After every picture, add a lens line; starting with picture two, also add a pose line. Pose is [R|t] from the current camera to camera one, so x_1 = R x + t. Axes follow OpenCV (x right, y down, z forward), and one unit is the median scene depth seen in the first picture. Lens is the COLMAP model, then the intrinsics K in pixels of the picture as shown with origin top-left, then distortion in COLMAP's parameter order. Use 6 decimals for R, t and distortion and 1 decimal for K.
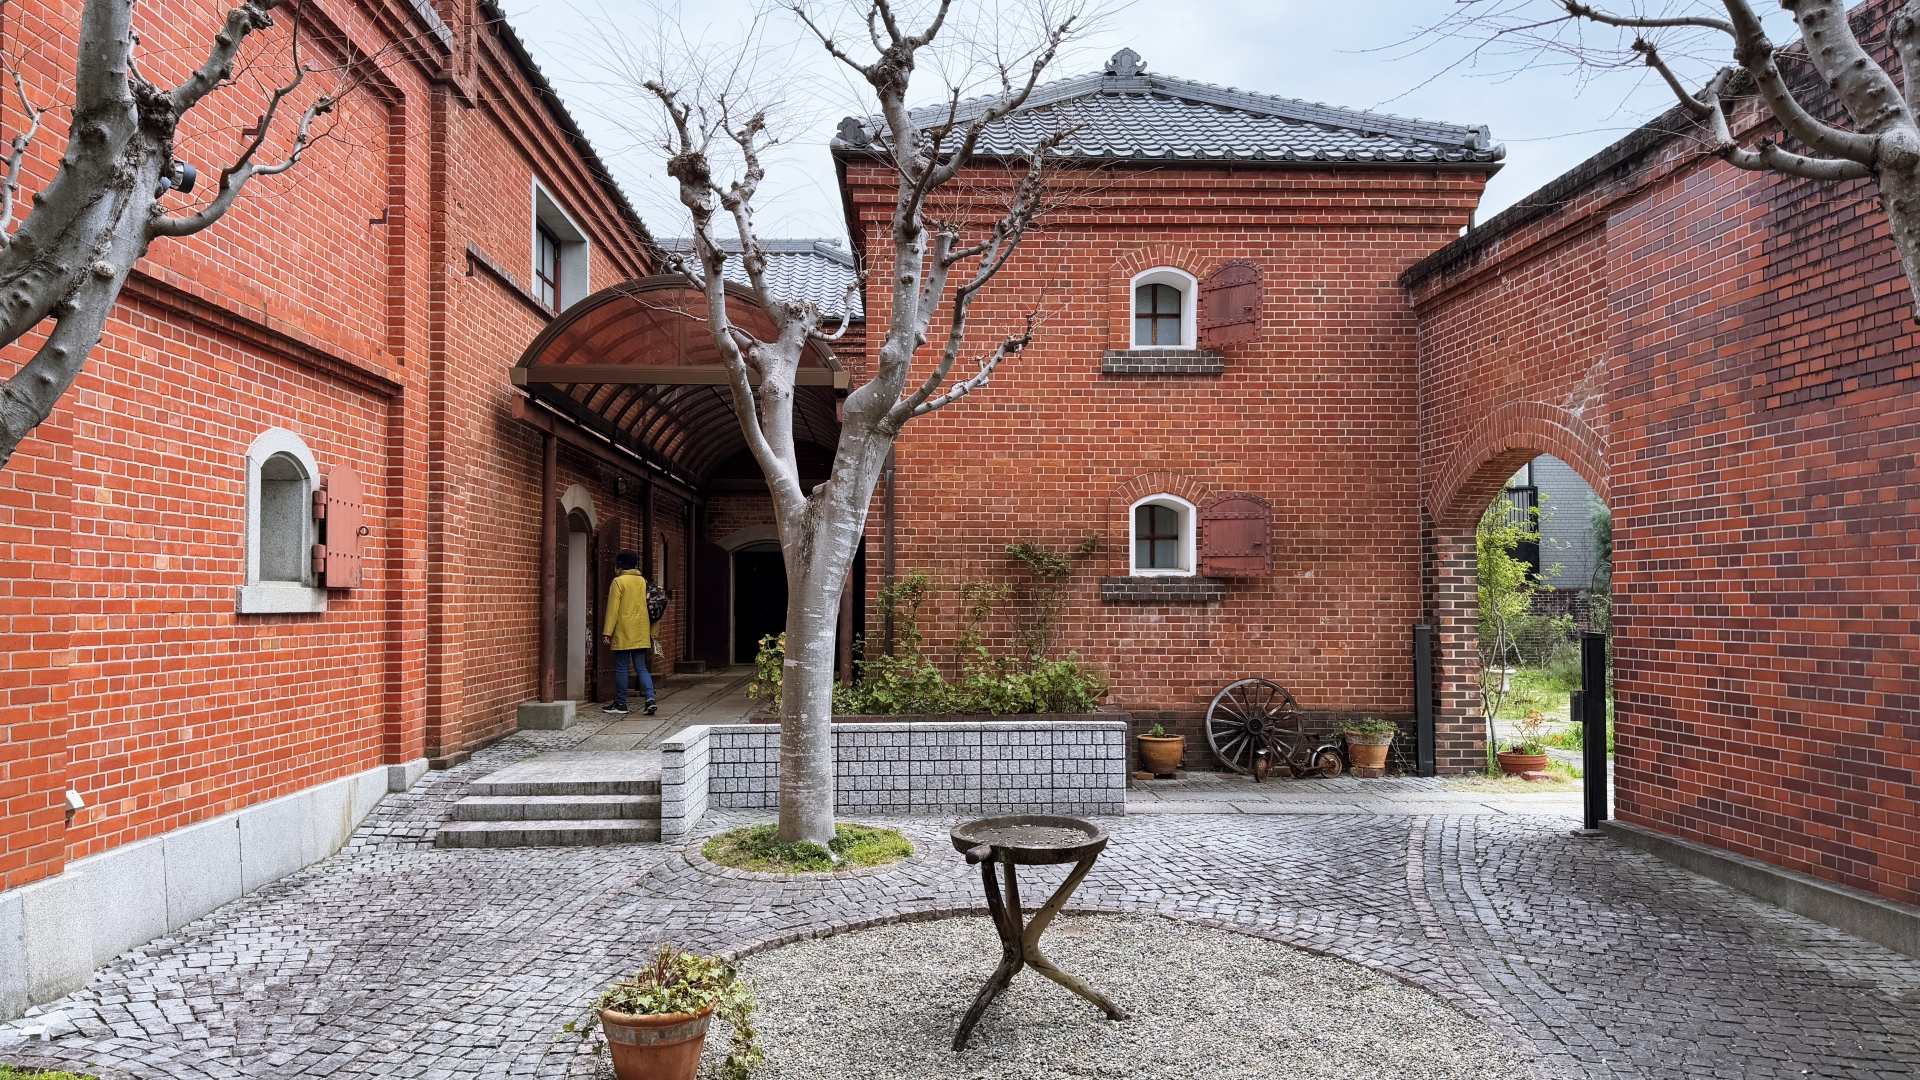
lens RADIAL K [[1357.5, 0, 964.9], [0, 1357.5, 556.0], [0, 0, 1]] dist [0.007561, -0.015533]
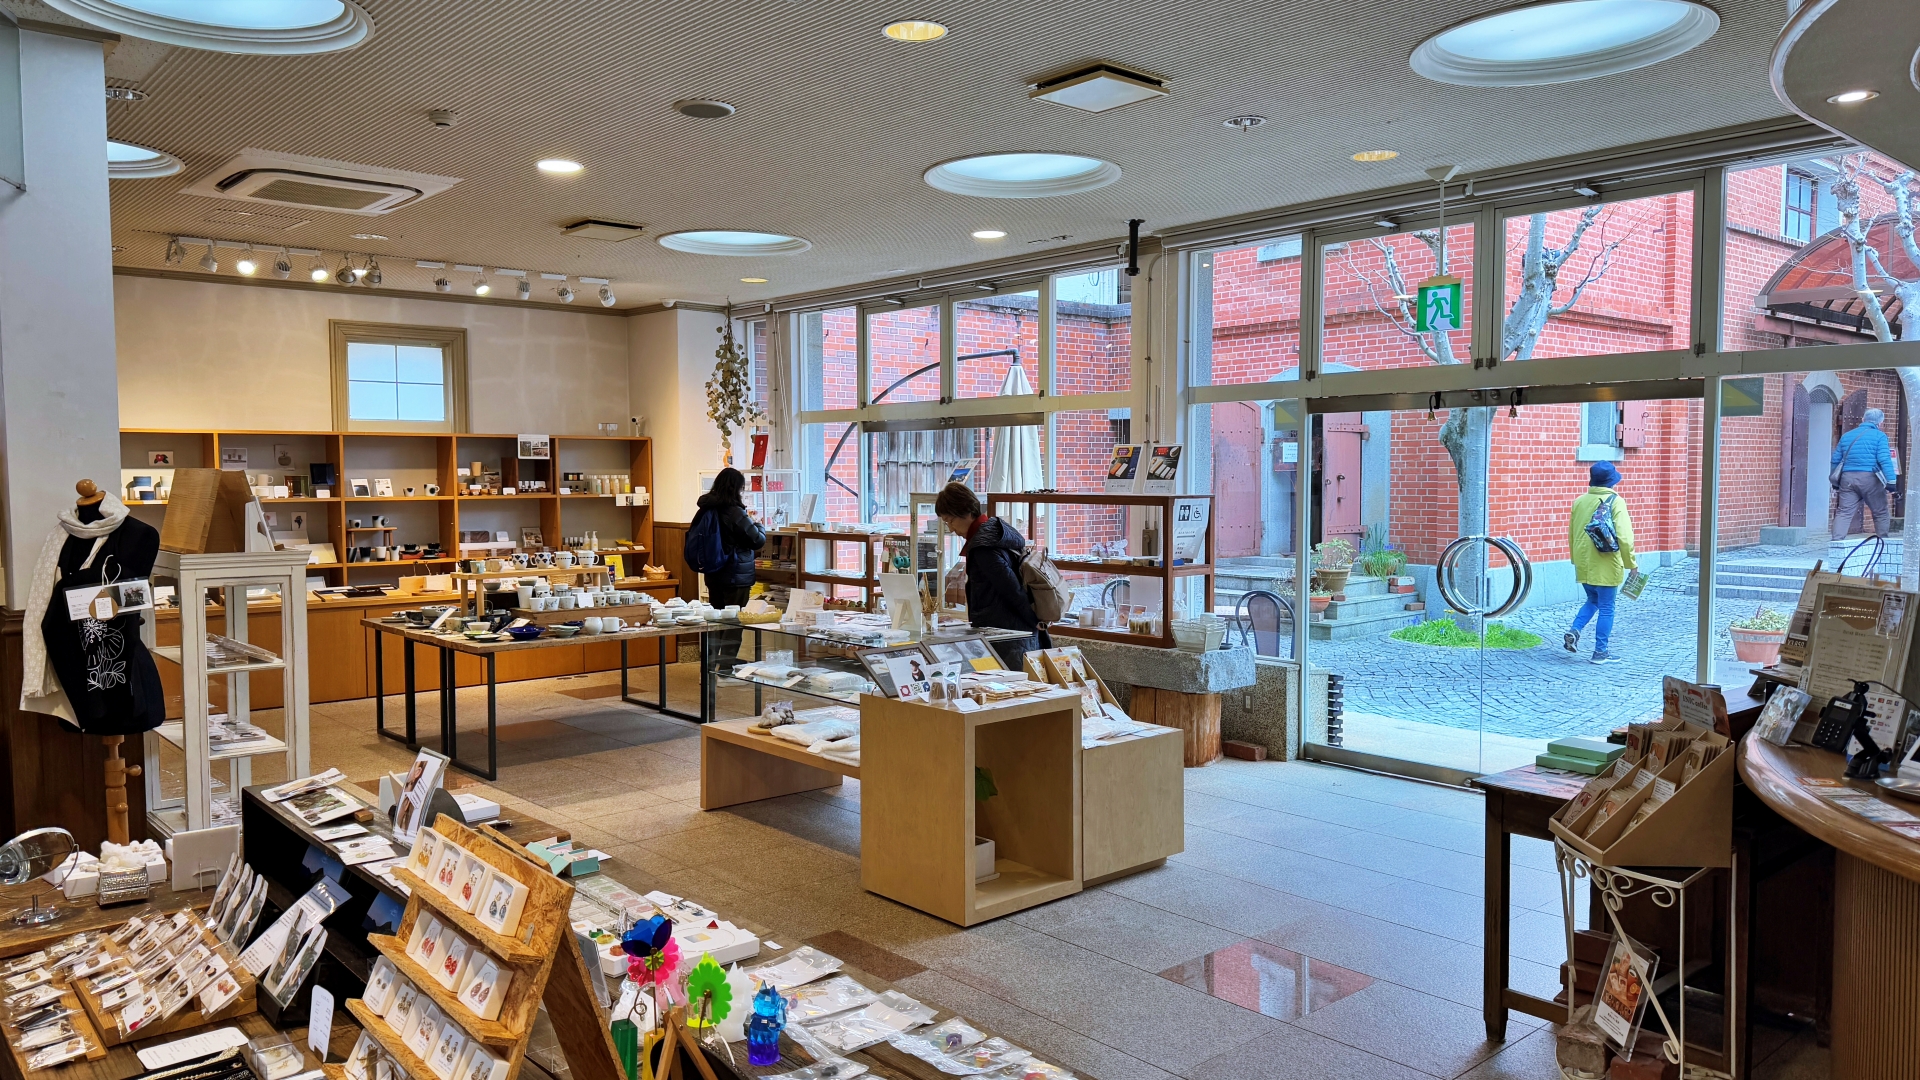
lens RADIAL K [[1357.5, 0, 963.3], [0, 1357.5, 548.9], [0, 0, 1]] dist [0.007561, -0.015533]
pose [[0.613402, 0.047516, -0.788340, 0.524952], [0.028544, 0.996203, 0.082254, -0.019487], [0.789255, -0.072957, 0.609716, -1.001363]]
